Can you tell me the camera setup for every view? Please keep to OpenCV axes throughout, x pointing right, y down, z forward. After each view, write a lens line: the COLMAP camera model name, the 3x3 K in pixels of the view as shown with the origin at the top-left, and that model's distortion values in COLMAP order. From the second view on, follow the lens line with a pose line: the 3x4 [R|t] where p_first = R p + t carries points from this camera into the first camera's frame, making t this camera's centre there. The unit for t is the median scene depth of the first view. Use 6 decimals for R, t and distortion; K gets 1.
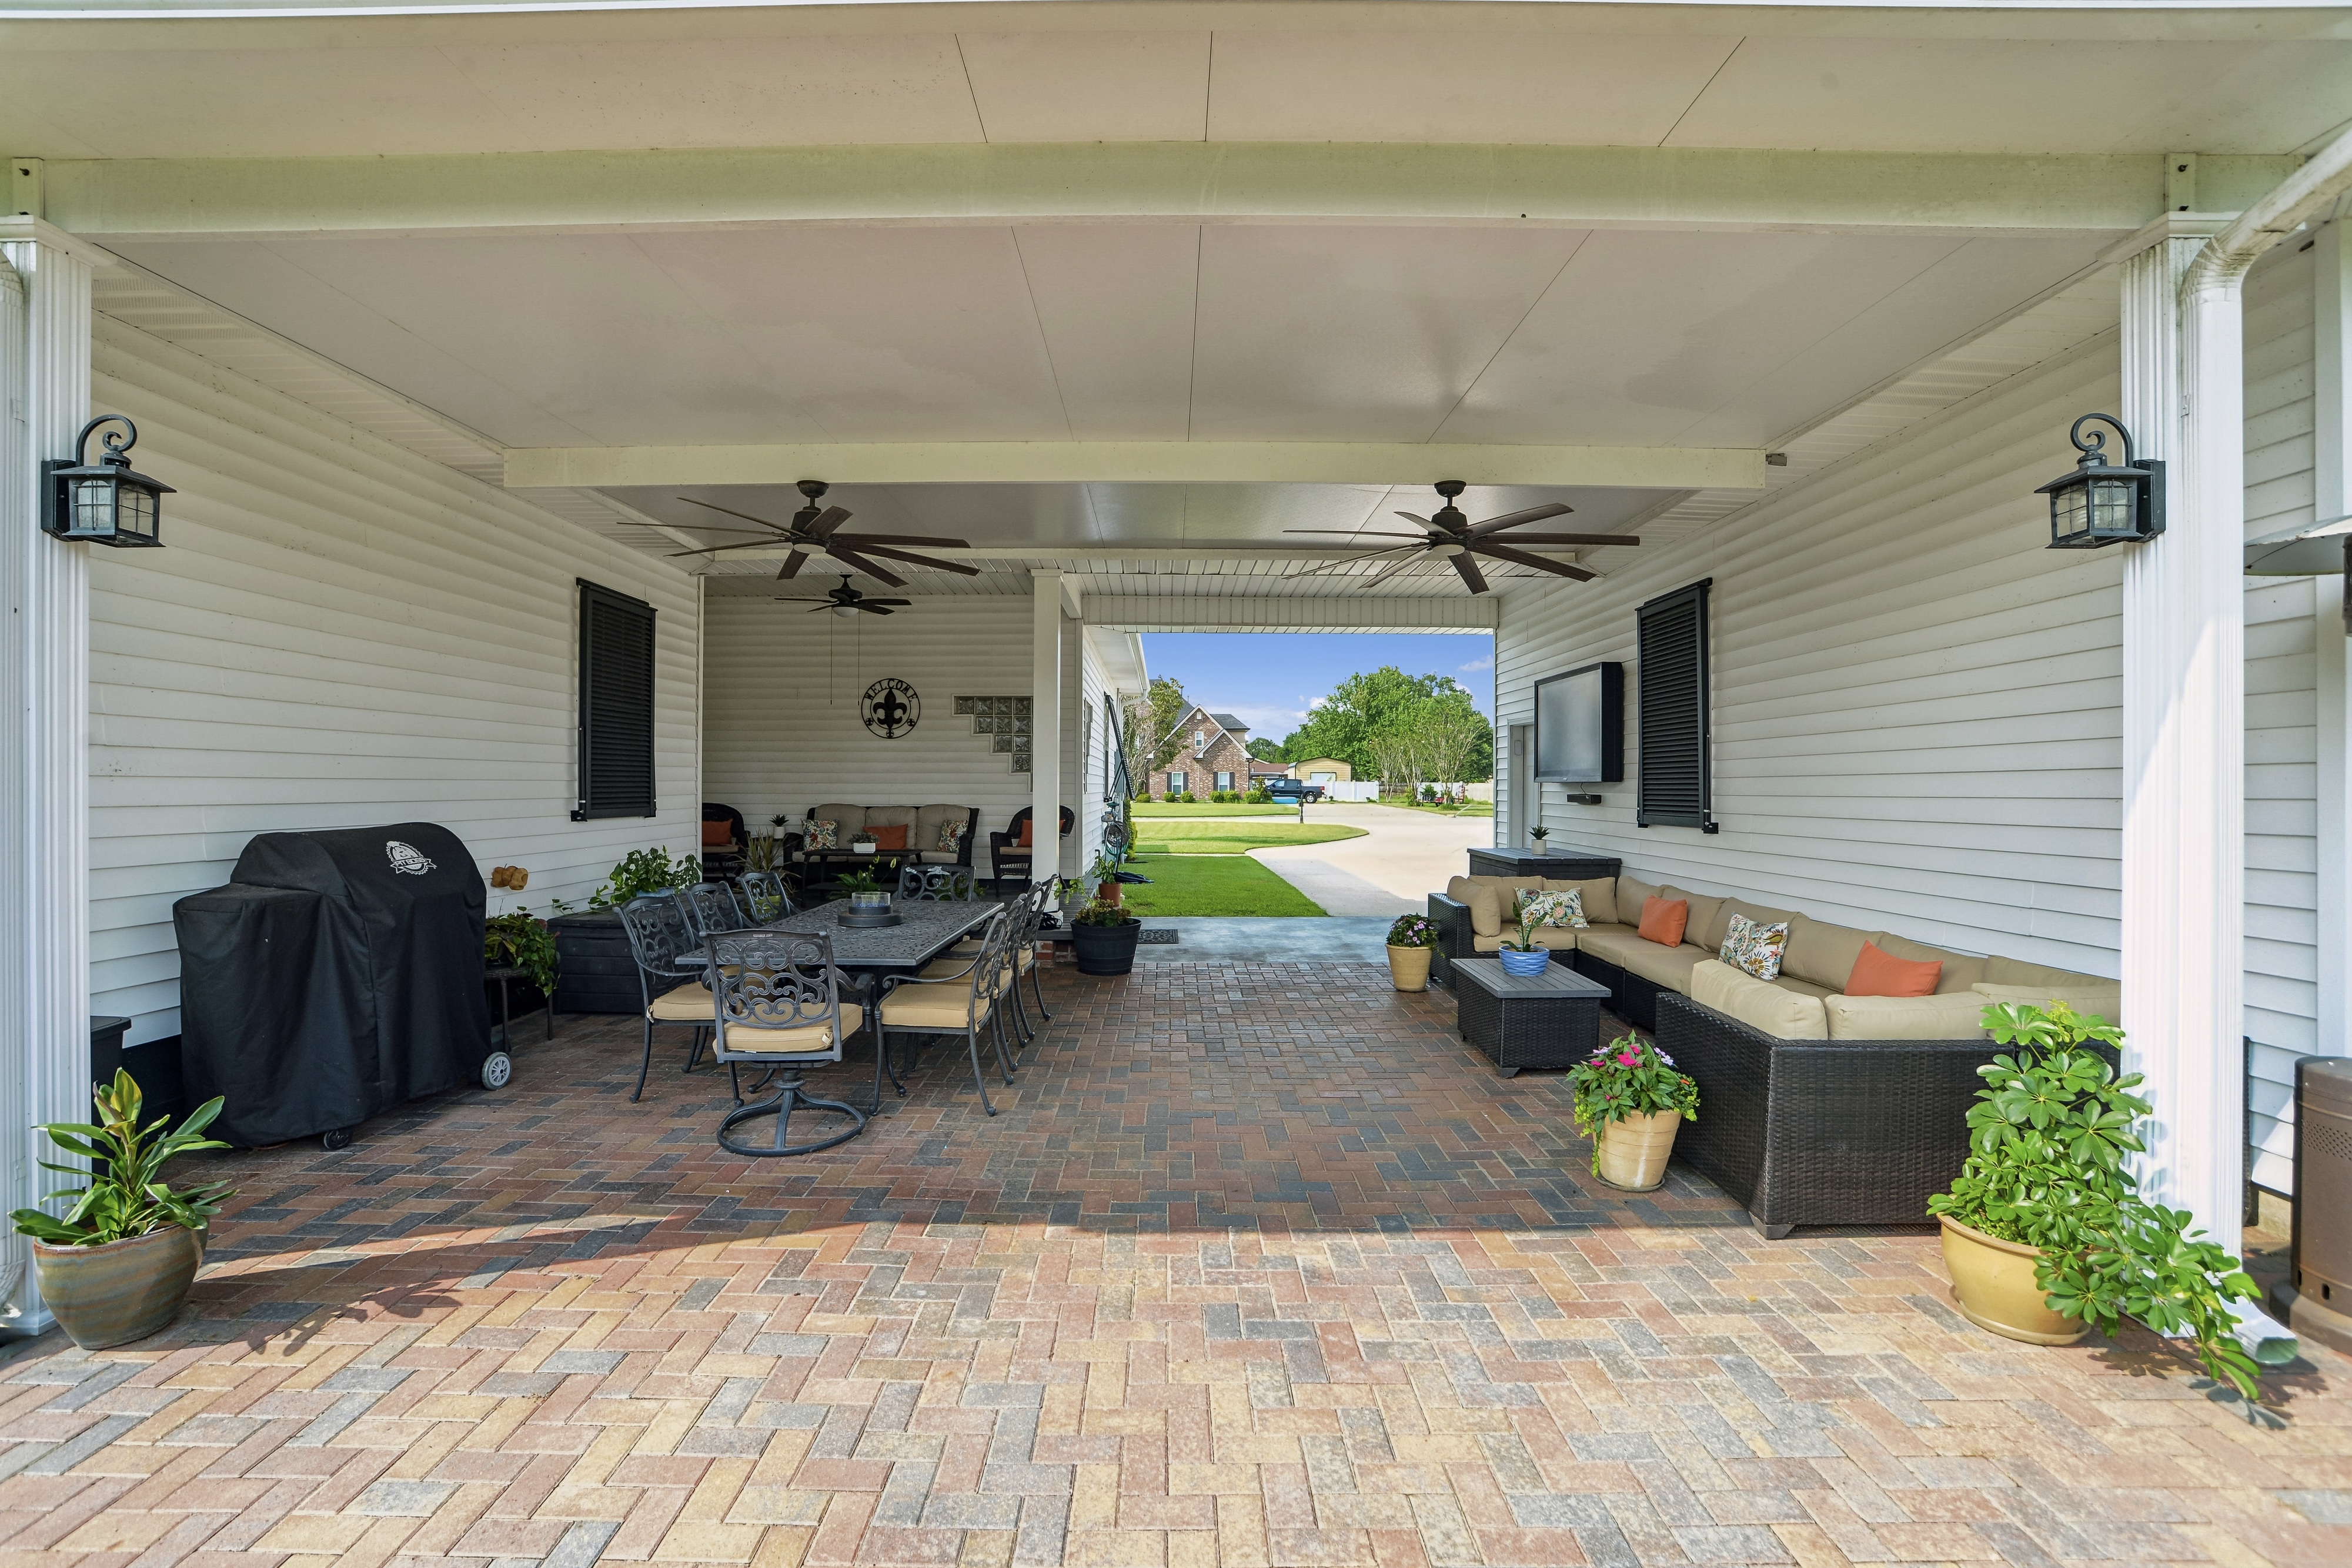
lens RADIAL K [[1026.8, 0, 1176.0], [0, 1026.8, 784.0], [0, 0, 1]] dist [-0.053317, 0.011124]
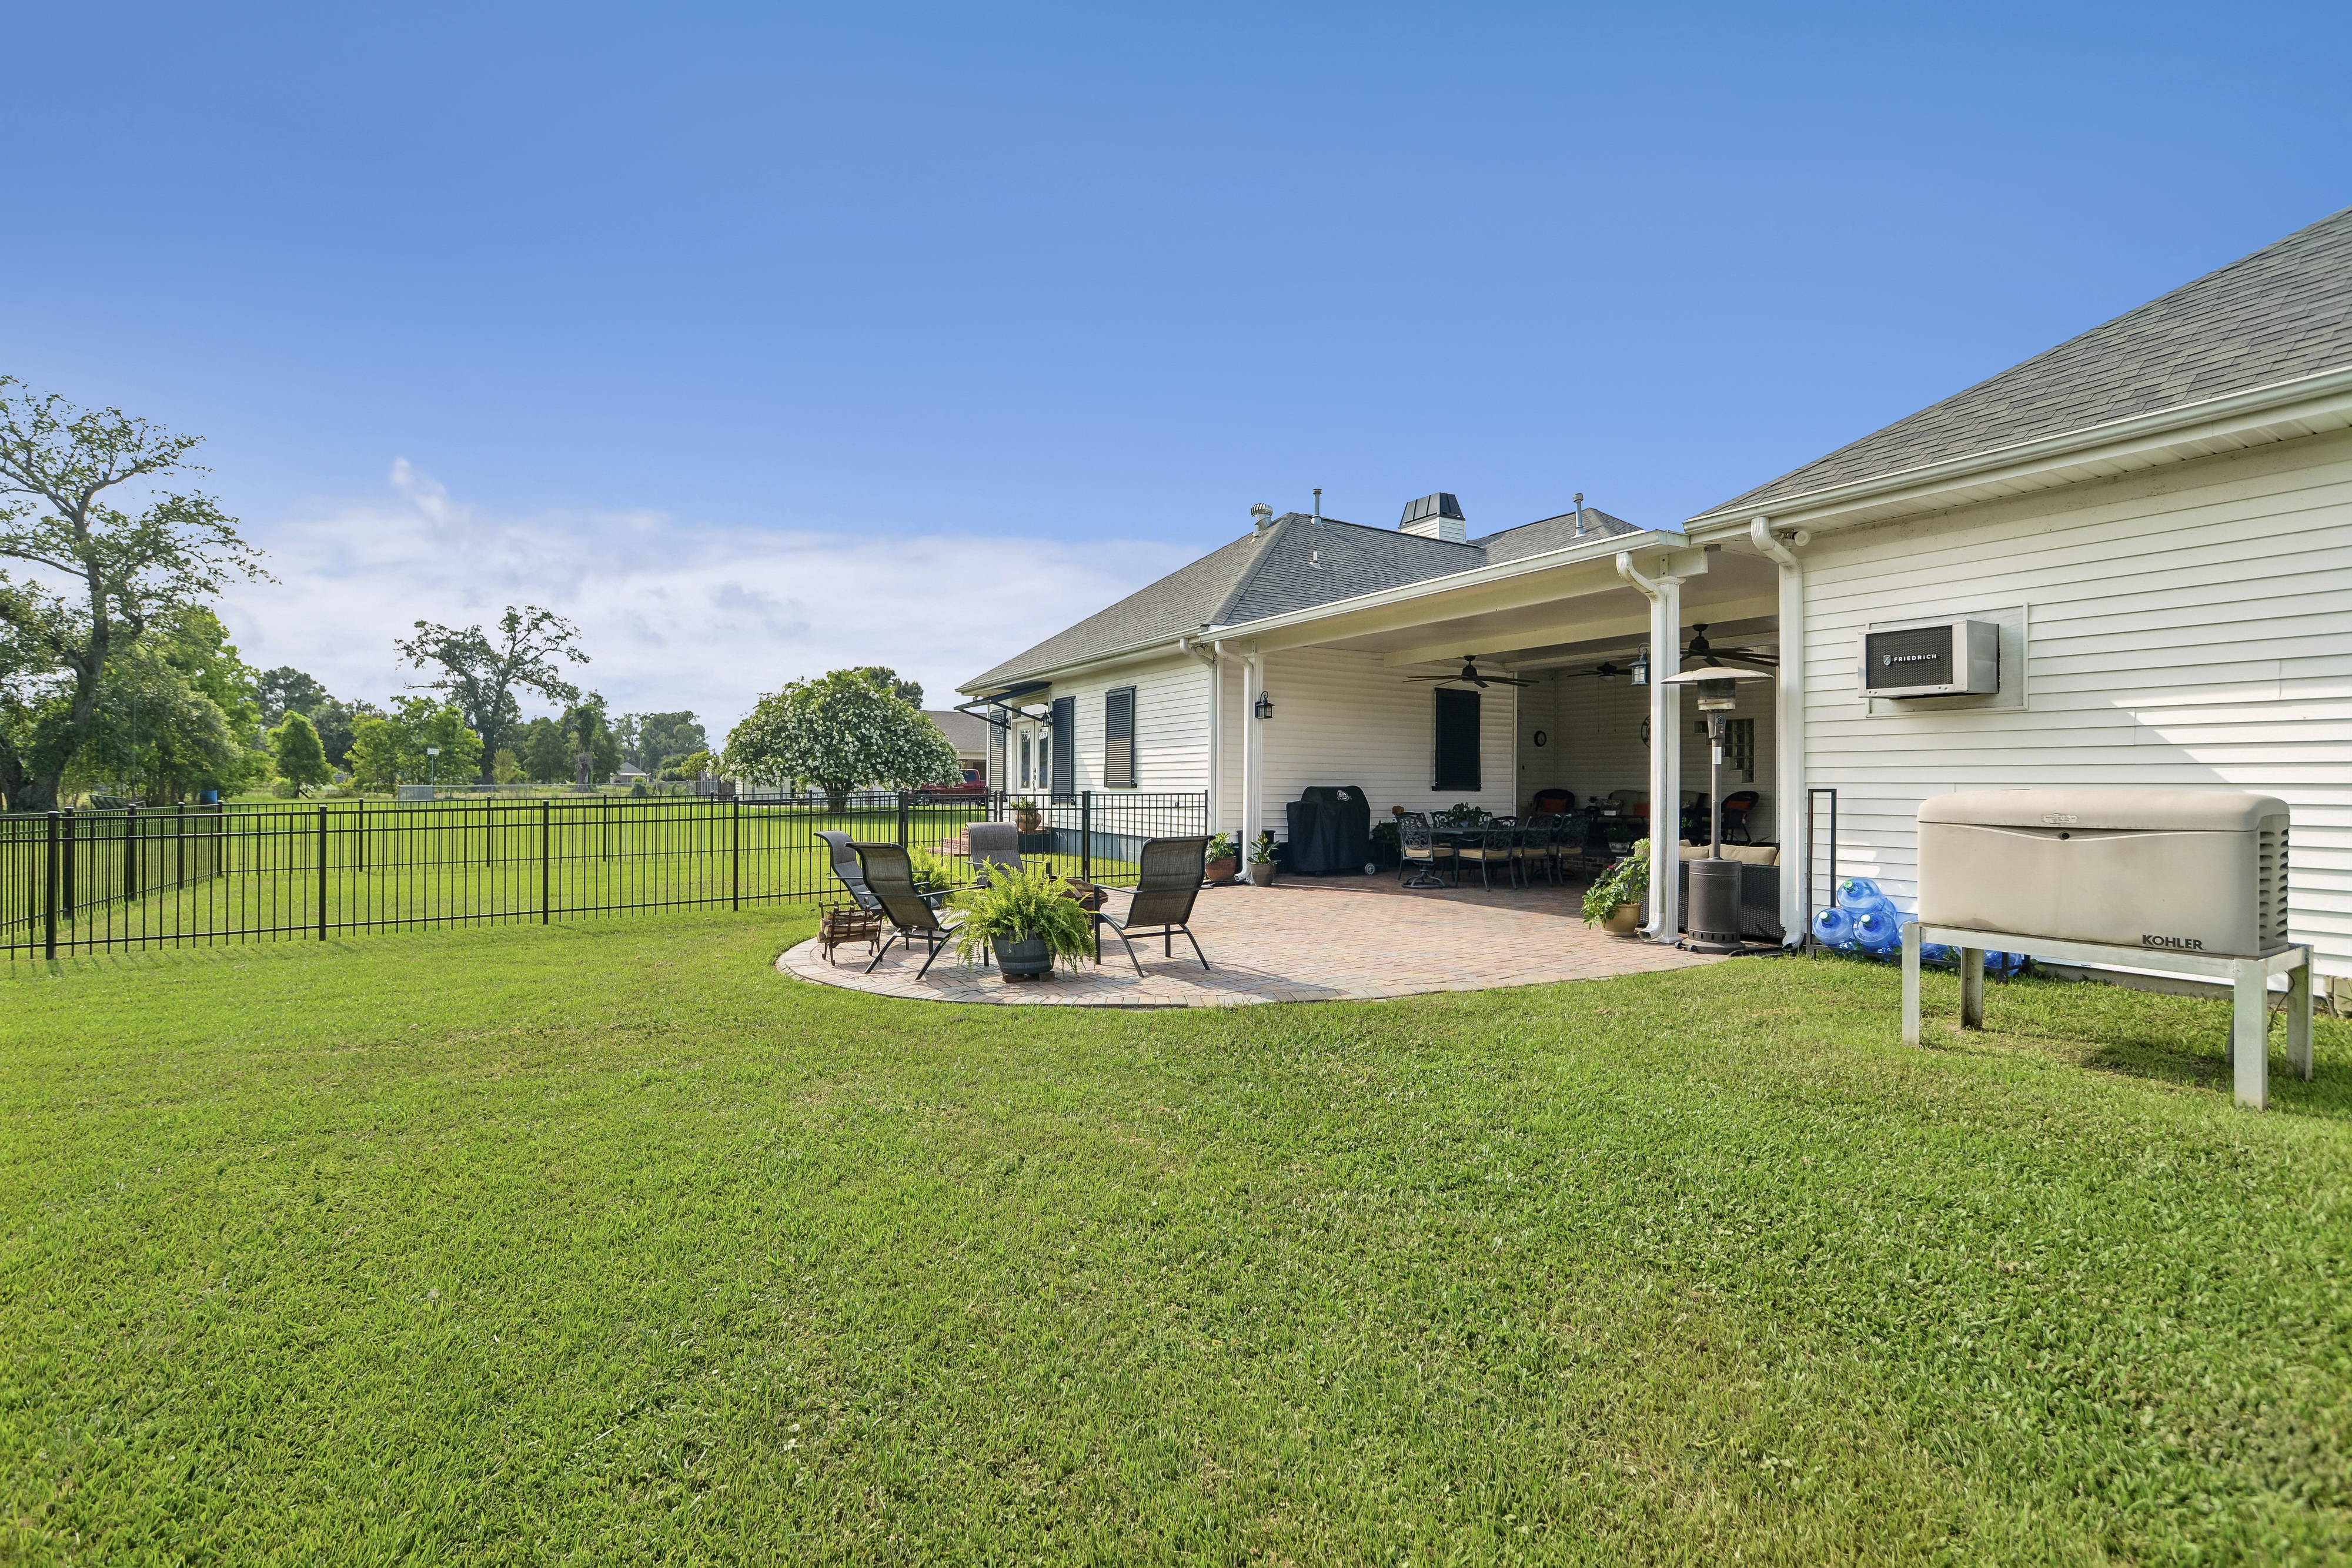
lens RADIAL K [[1026.8, 0, 1176.0], [0, 1026.8, 784.0], [0, 0, 1]] dist [-0.053317, 0.011124]
pose [[0.514724, 0.001323, -0.857355, 1.142003], [-0.005818, 0.999981, -0.001950, 0.029781], [0.857336, 0.005991, 0.514722, -0.742060]]
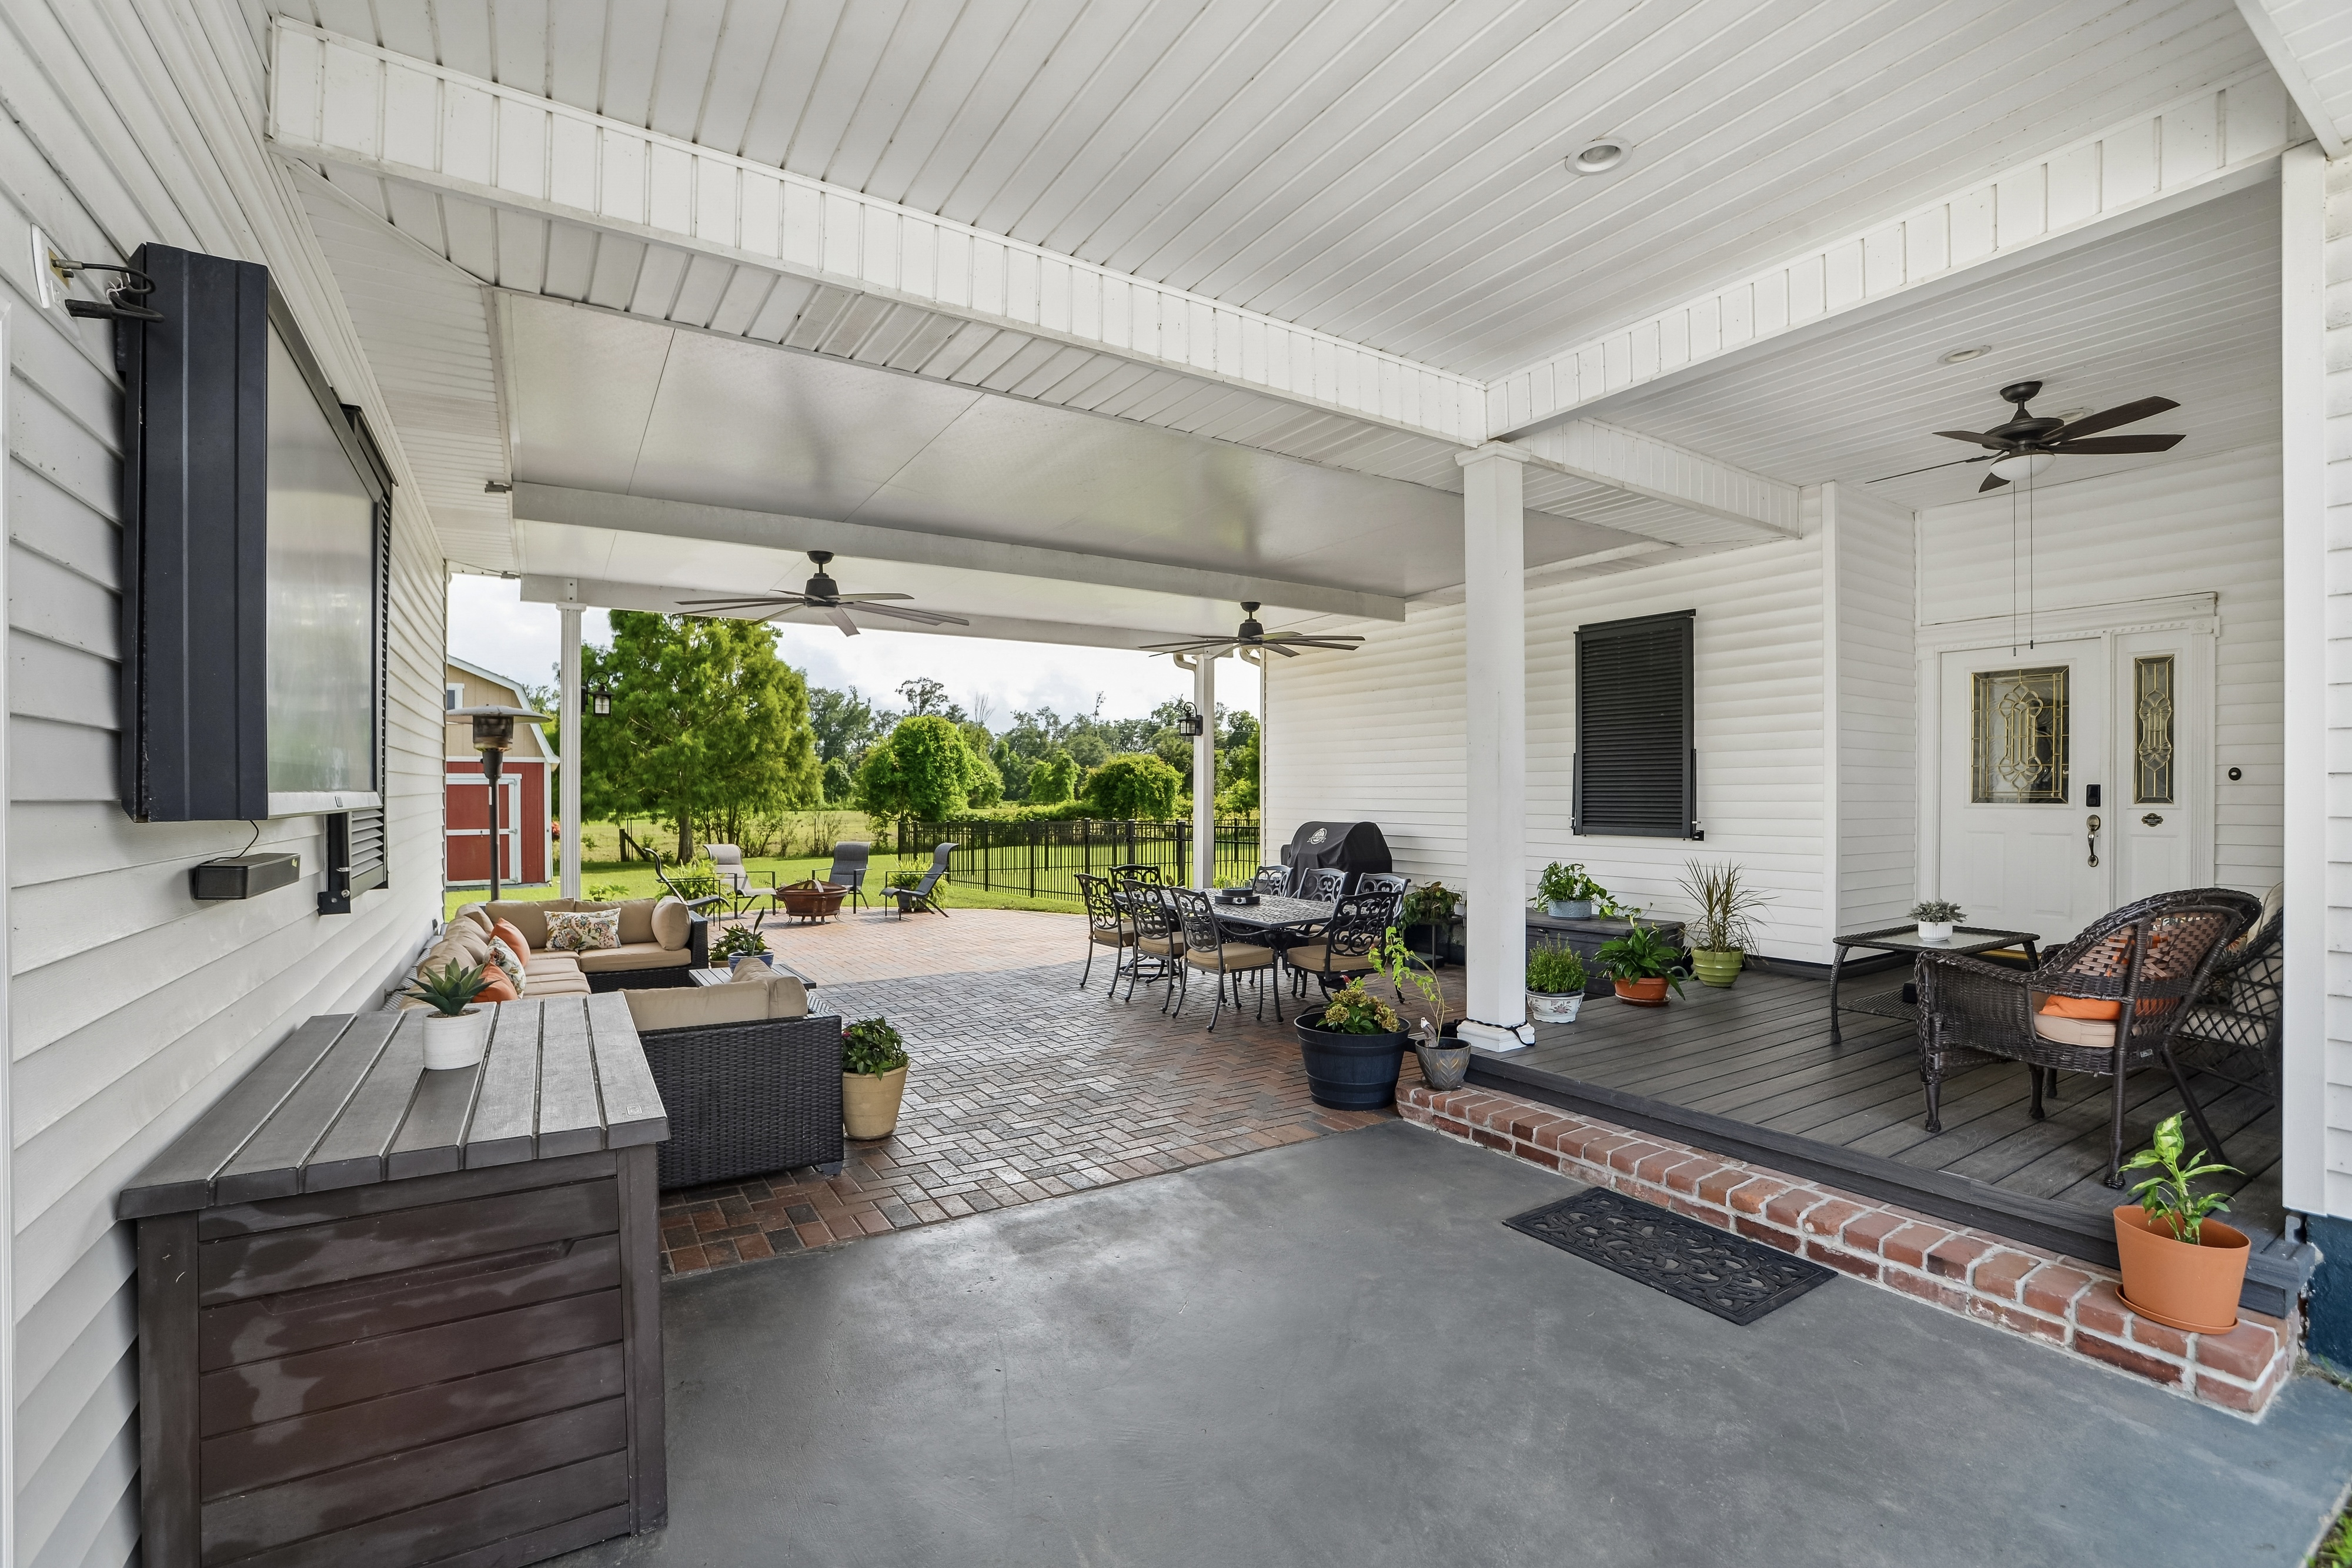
lens RADIAL K [[1026.8, 0, 1176.0], [0, 1026.8, 784.0], [0, 0, 1]] dist [-0.053317, 0.011124]
pose [[-0.847821, -0.001521, -0.530280, 0.436443], [0.002651, 0.999971, -0.007107, -0.014423], [0.530276, -0.007432, -0.847793, 1.788883]]
